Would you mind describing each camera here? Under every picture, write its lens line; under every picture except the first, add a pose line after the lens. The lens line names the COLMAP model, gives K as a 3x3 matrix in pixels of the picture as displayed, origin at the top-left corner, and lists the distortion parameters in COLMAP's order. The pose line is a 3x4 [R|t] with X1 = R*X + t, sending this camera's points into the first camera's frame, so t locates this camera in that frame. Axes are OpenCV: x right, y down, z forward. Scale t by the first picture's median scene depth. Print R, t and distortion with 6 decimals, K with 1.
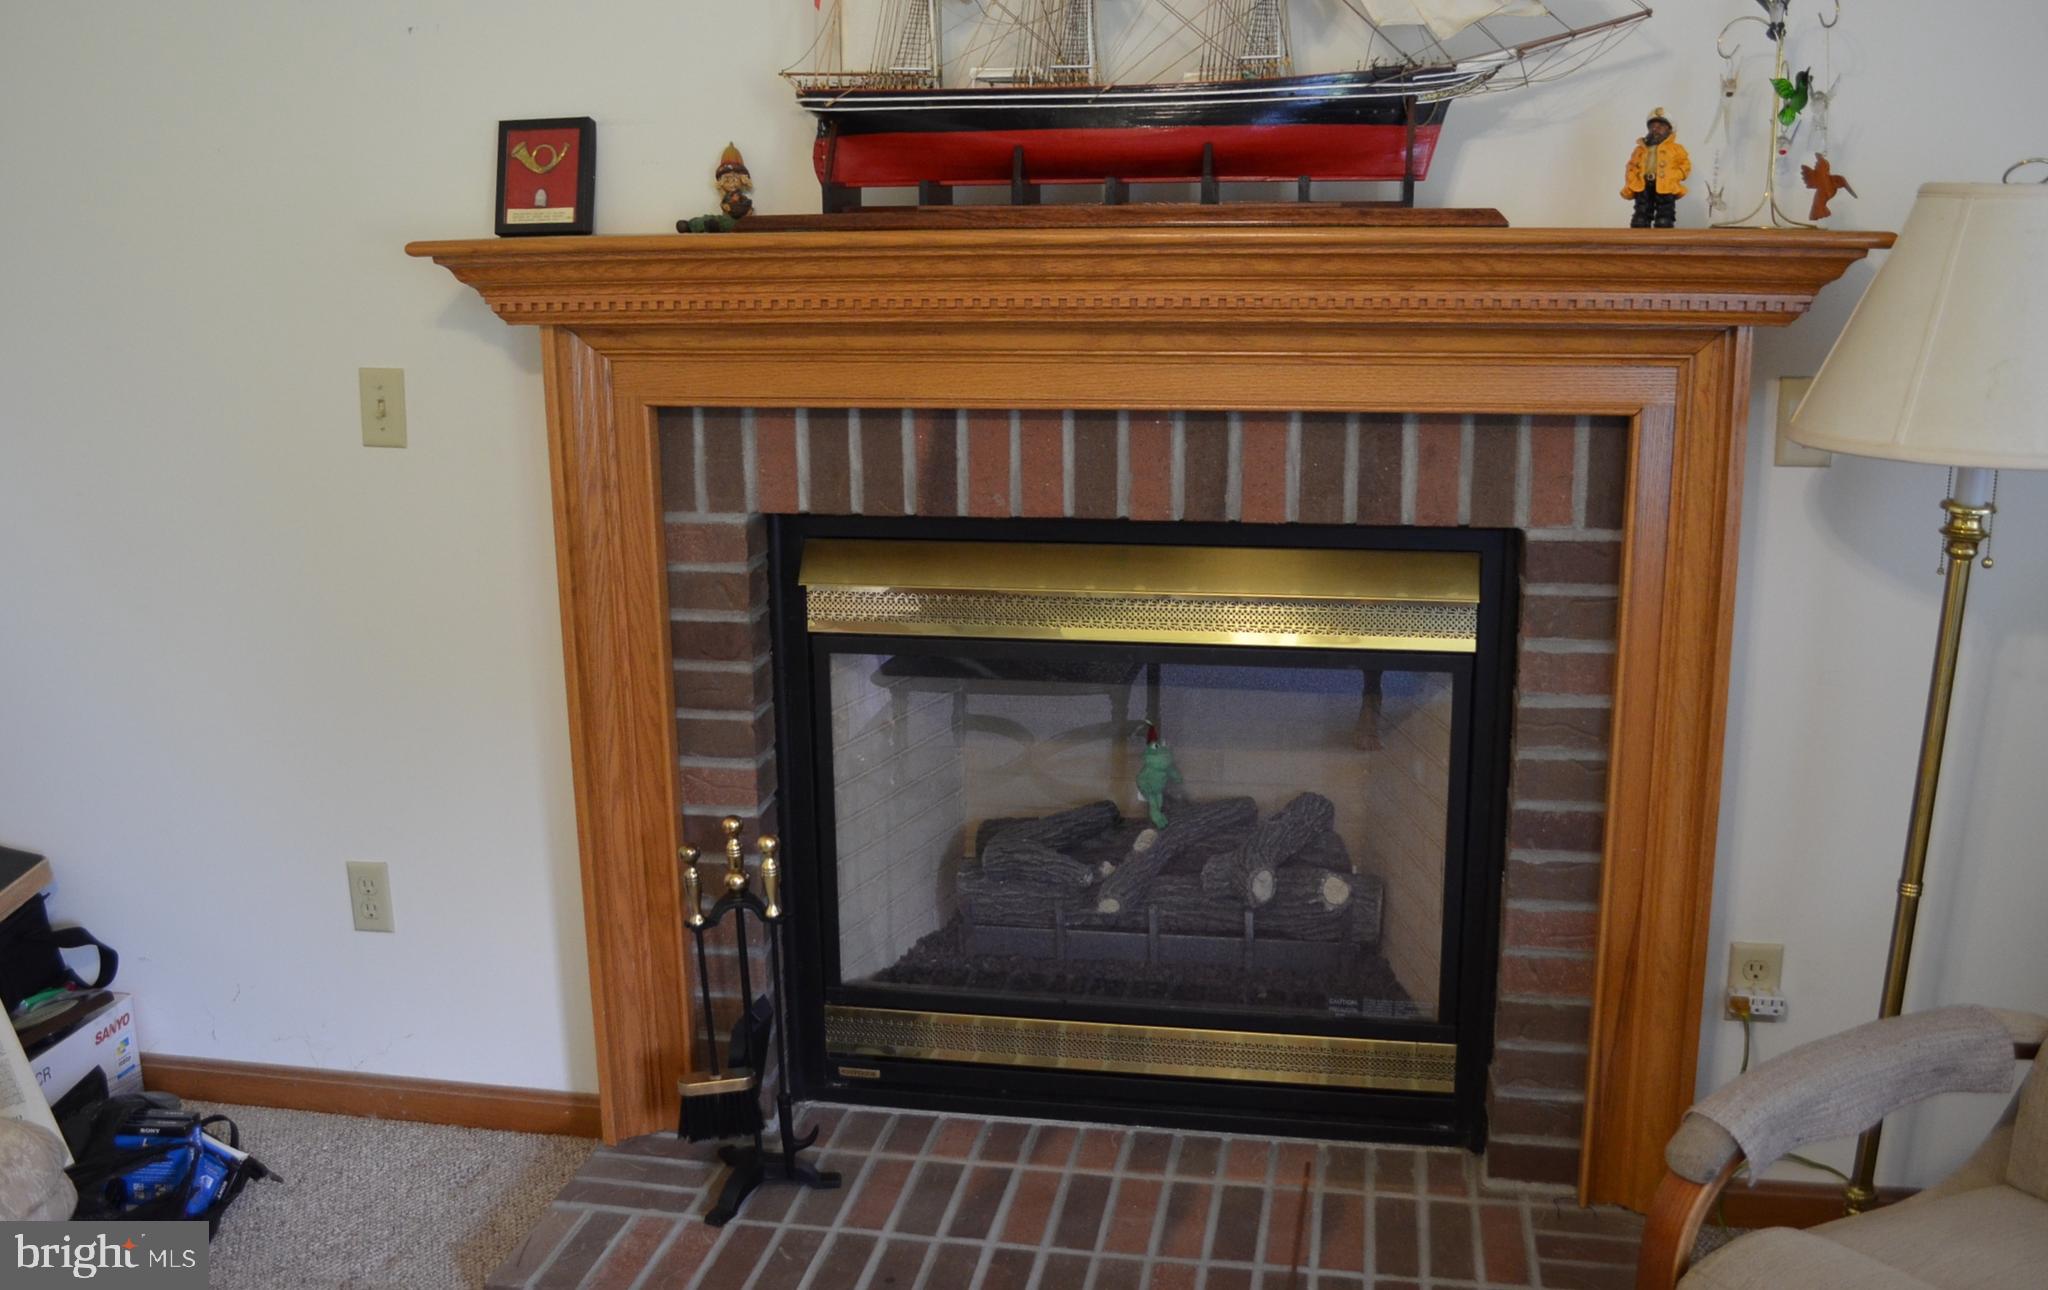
lens RADIAL K [[1751.3, 0, 1074.0], [0, 1751.3, 598.3], [0, 0, 1]] dist [-0.252962, -0.000518]
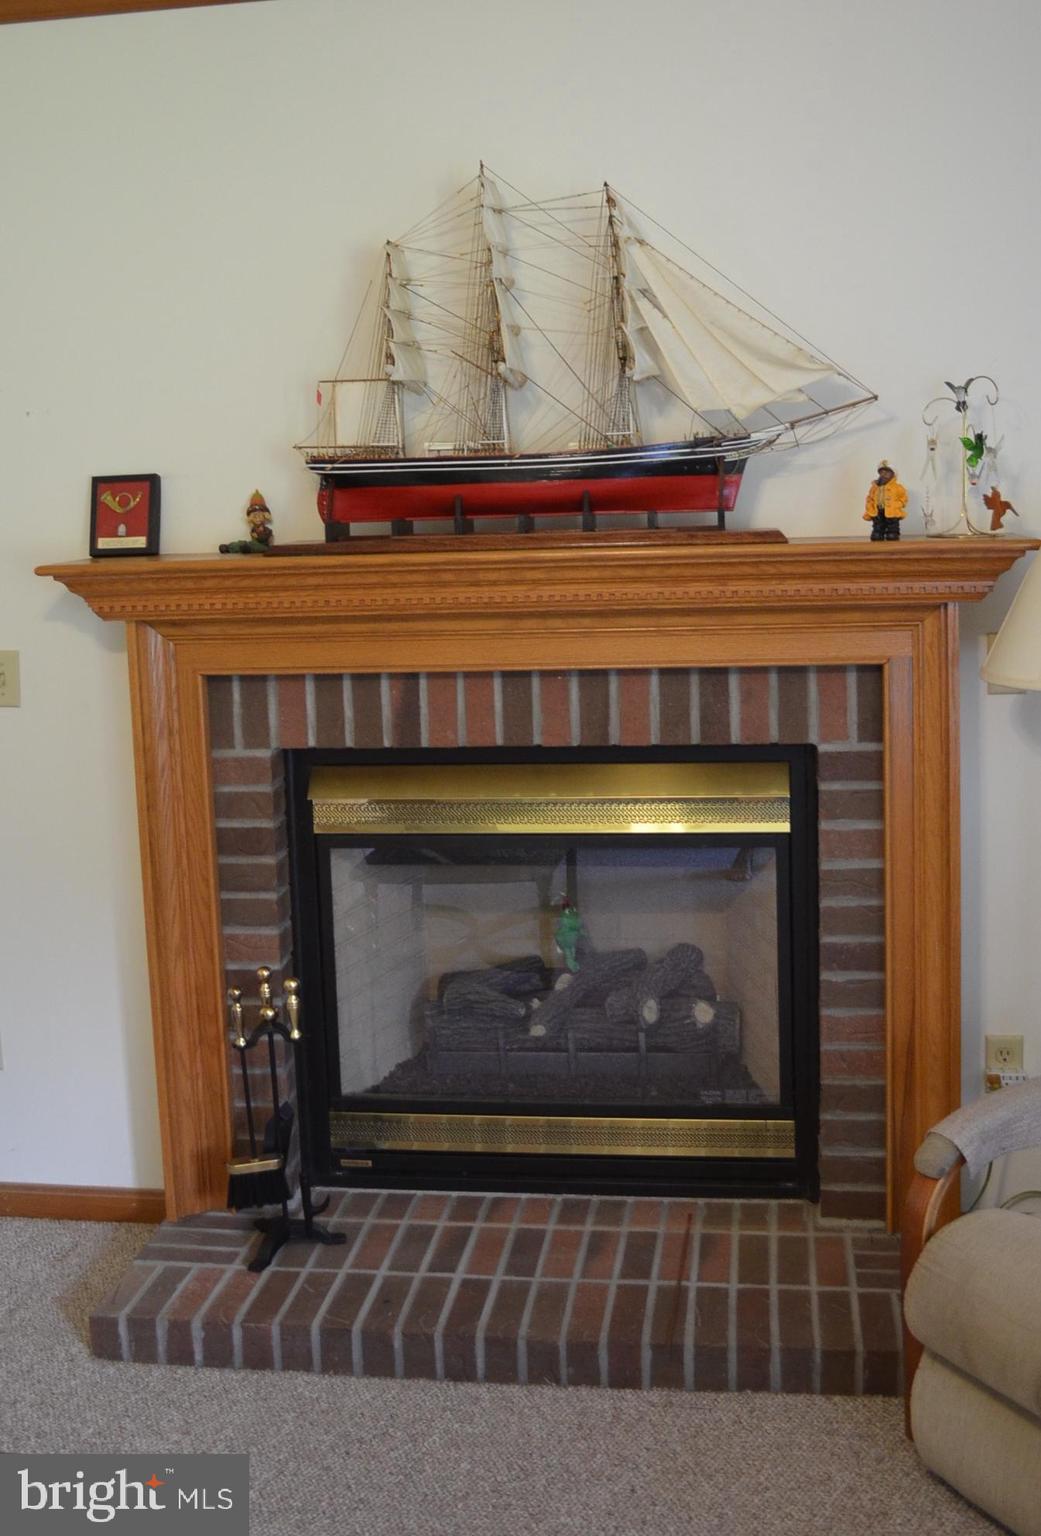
lens RADIAL K [[1579.8, 0, 520.5], [0, 1579.8, 768.0], [0, 0, 1]] dist [-0.342260, -0.000086]
pose [[0.999557, -0.028612, 0.008138, 0.002920], [0.028849, 0.999112, -0.030700, 0.011757], [-0.007252, 0.030921, 0.999496, -0.285839]]
